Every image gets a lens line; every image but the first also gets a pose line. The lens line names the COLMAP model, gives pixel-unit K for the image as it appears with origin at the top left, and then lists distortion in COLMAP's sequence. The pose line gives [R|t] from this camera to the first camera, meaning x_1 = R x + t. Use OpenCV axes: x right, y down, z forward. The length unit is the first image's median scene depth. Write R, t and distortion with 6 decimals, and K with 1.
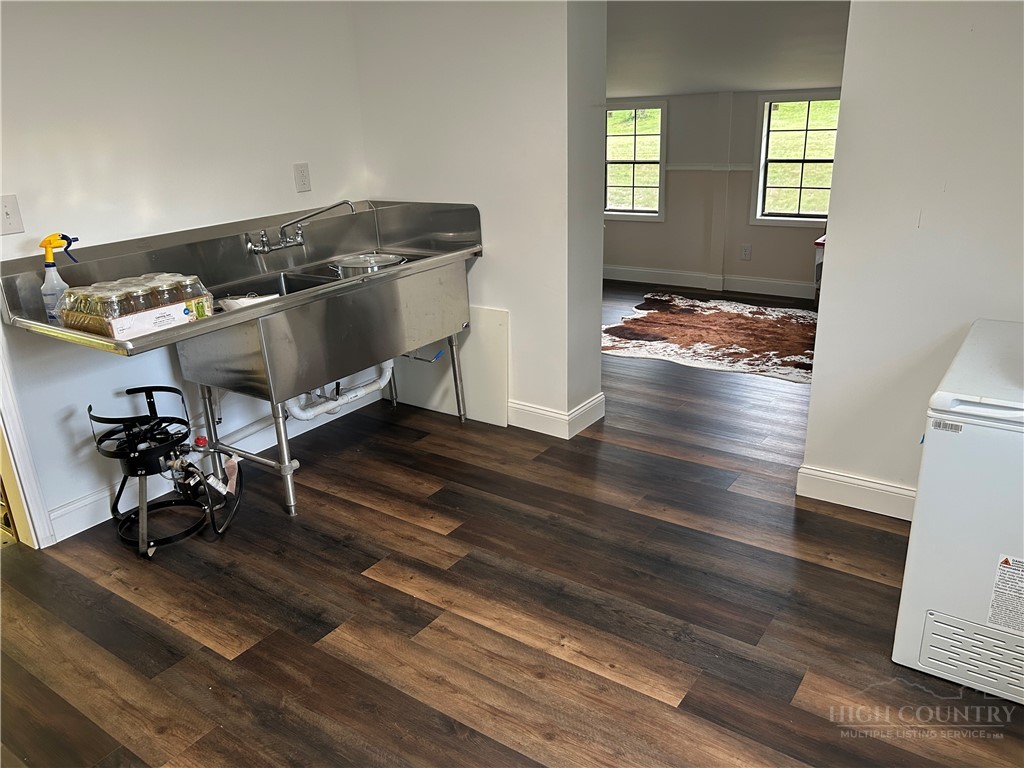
lens RADIAL K [[769.0, 0, 515.3], [0, 769.0, 383.7], [0, 0, 1]] dist [0.012855, -0.004350]
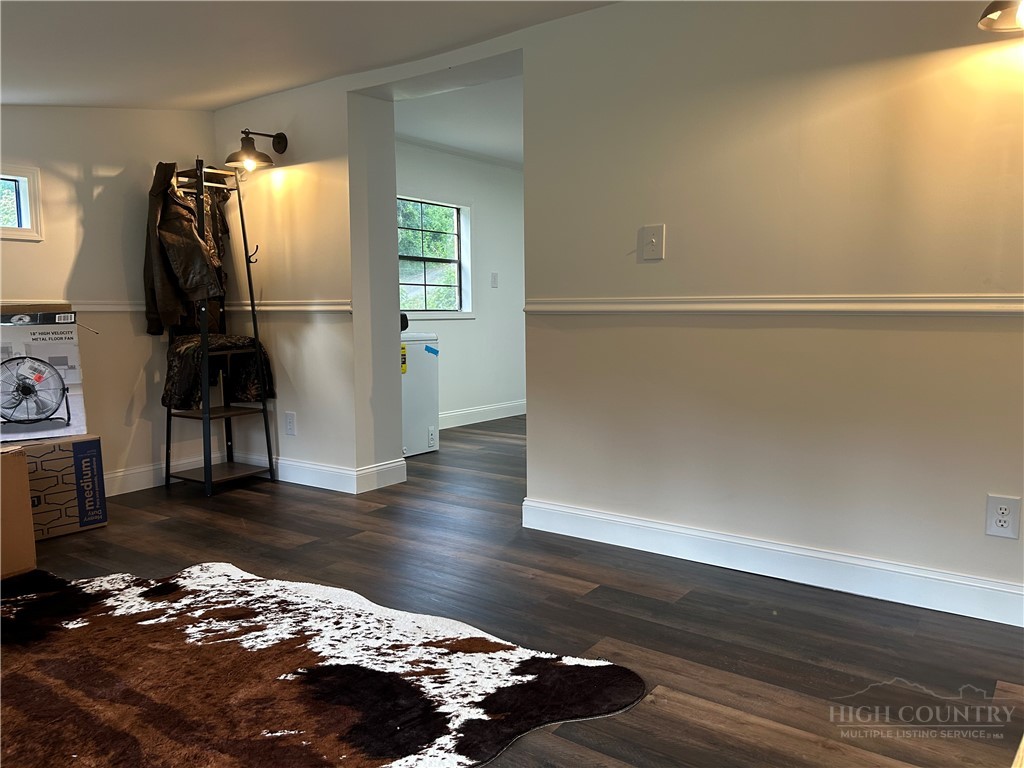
lens RADIAL K [[769.0, 0, 513.9], [0, 769.0, 386.2], [0, 0, 1]] dist [0.012855, -0.004350]
pose [[-0.998959, 0.037880, 0.025432, 0.139973], [0.045143, 0.901415, 0.430596, -0.681585], [-0.006614, 0.431295, -0.902187, 2.450483]]
